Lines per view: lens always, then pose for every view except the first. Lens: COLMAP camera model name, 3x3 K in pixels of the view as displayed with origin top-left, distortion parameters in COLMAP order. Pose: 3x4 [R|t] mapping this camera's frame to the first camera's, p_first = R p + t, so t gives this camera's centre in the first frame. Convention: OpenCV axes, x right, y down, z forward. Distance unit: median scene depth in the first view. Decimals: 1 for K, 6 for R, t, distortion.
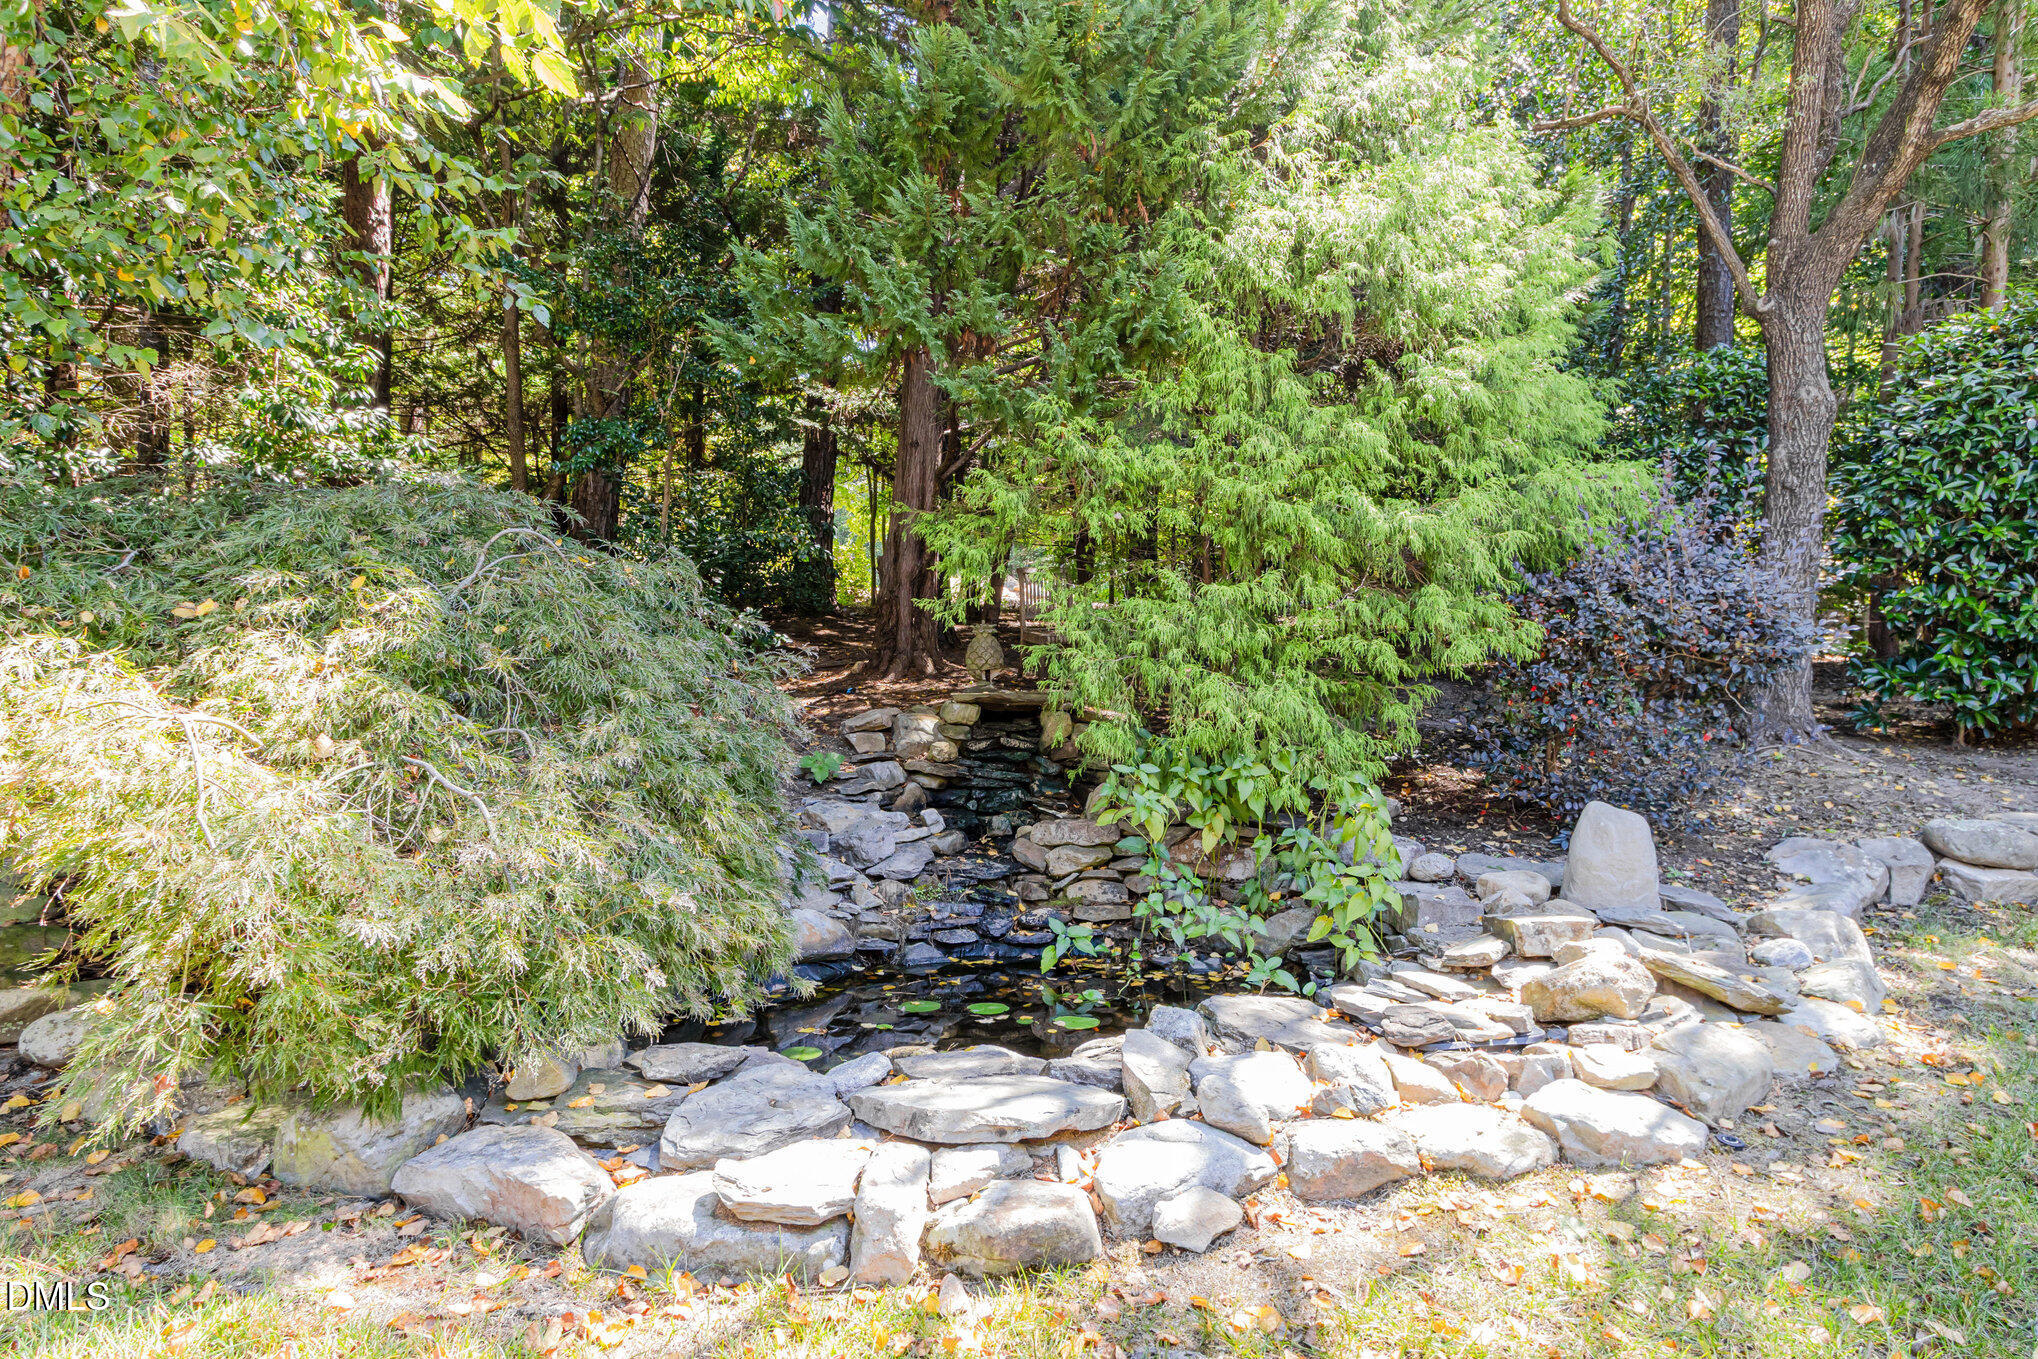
lens RADIAL K [[1250.6, 0, 1015.1], [0, 1250.6, 685.3], [0, 0, 1]] dist [-0.000266, -0.000108]
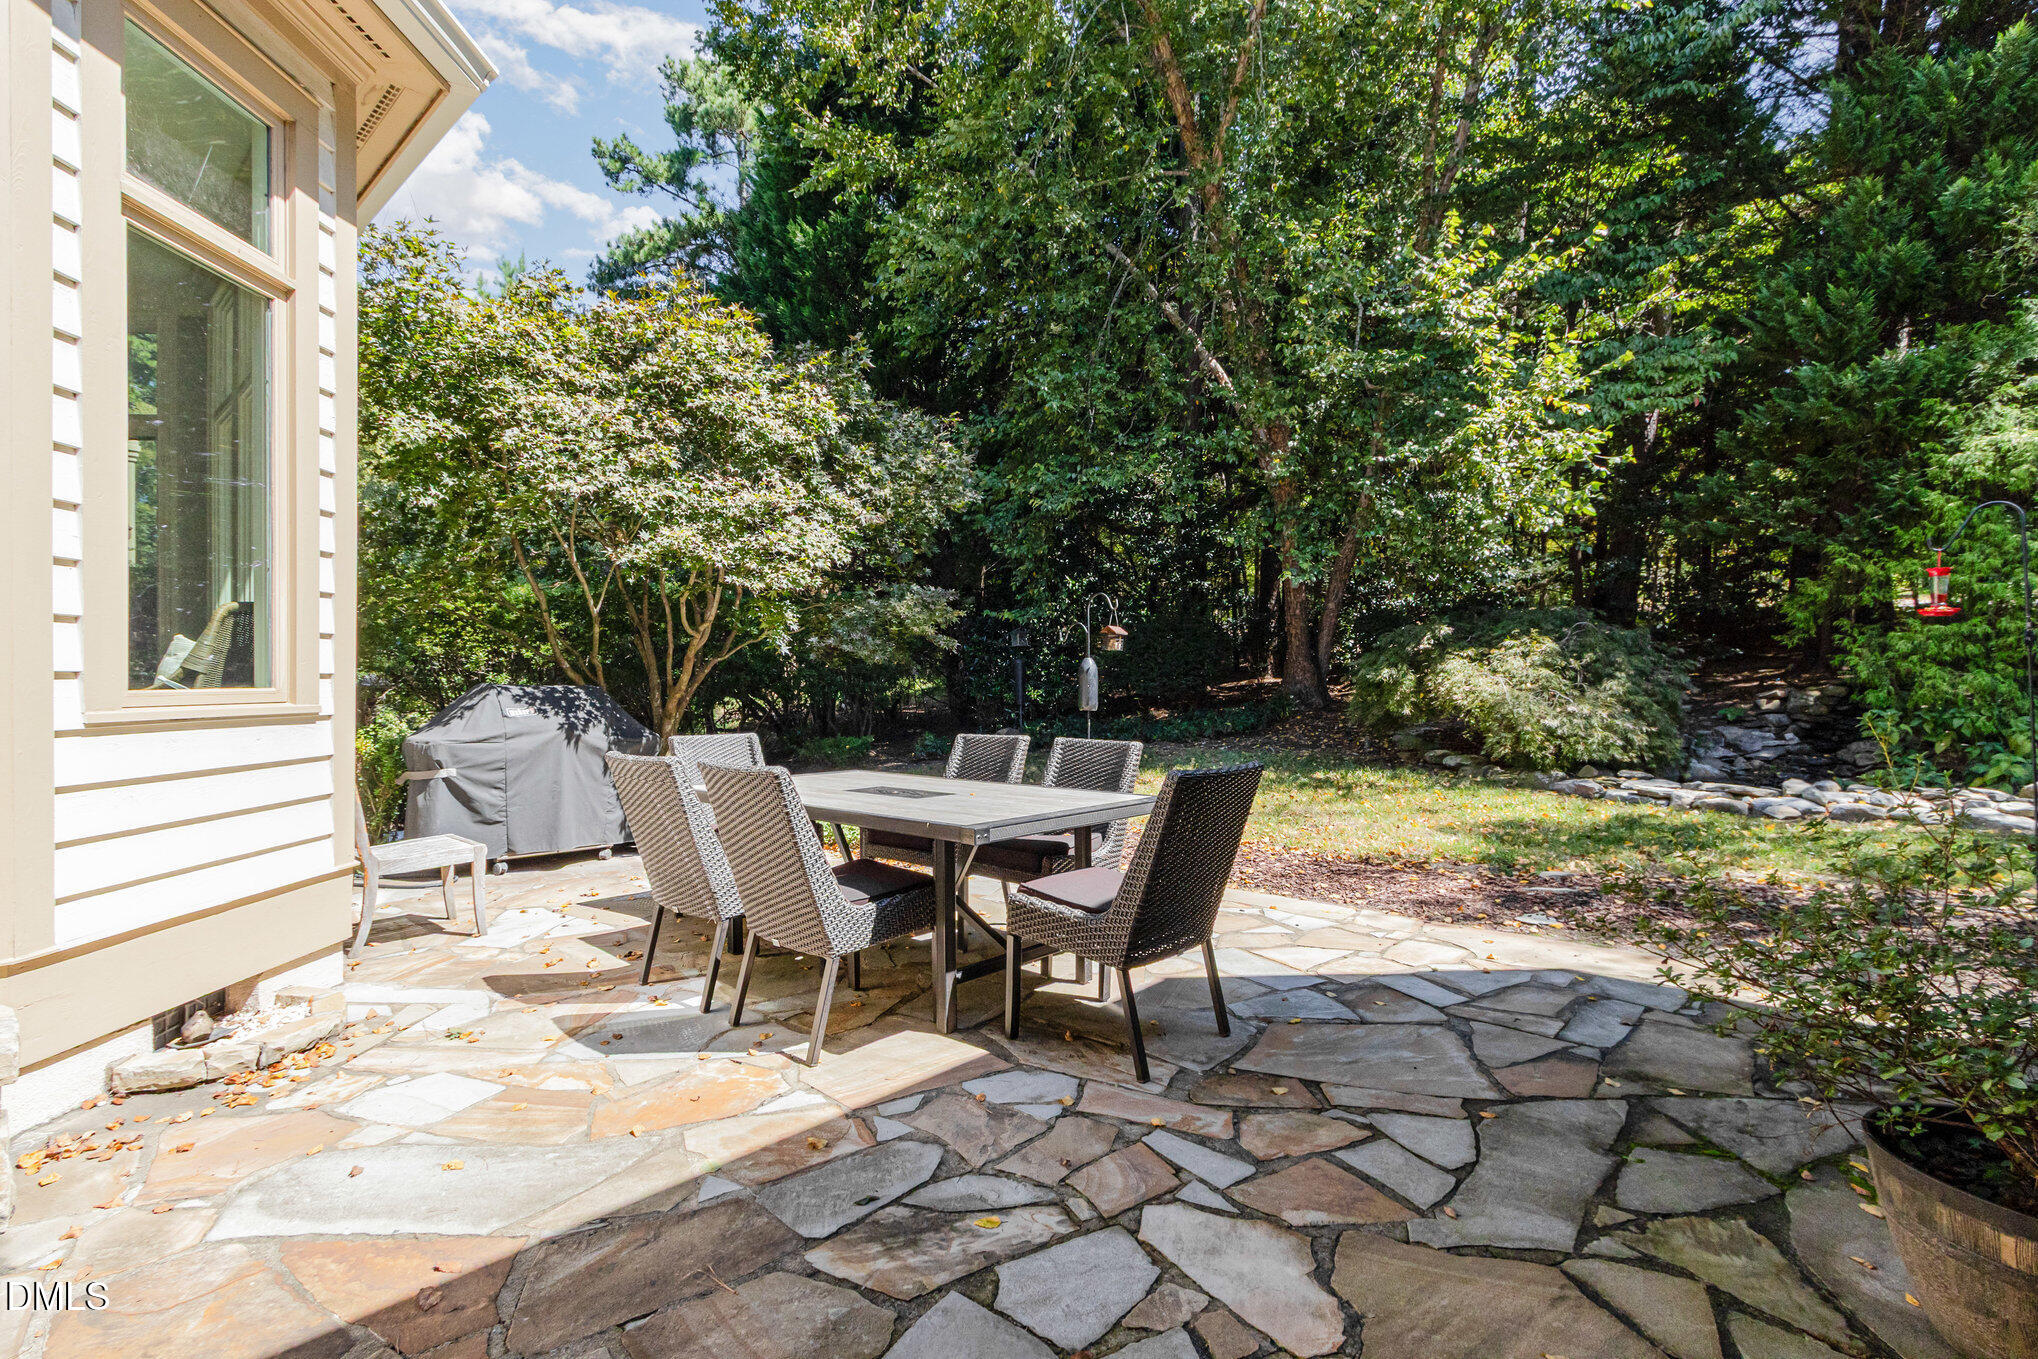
lens RADIAL K [[942.6, 0, 1011.5], [0, 942.6, 689.7], [0, 0, 1]] dist [-0.000323, -0.000615]
pose [[0.611441, 0.008006, -0.791250, 0.460859], [-0.008493, 0.999958, 0.003555, 0.036595], [0.791245, 0.004546, 0.611483, -1.211586]]
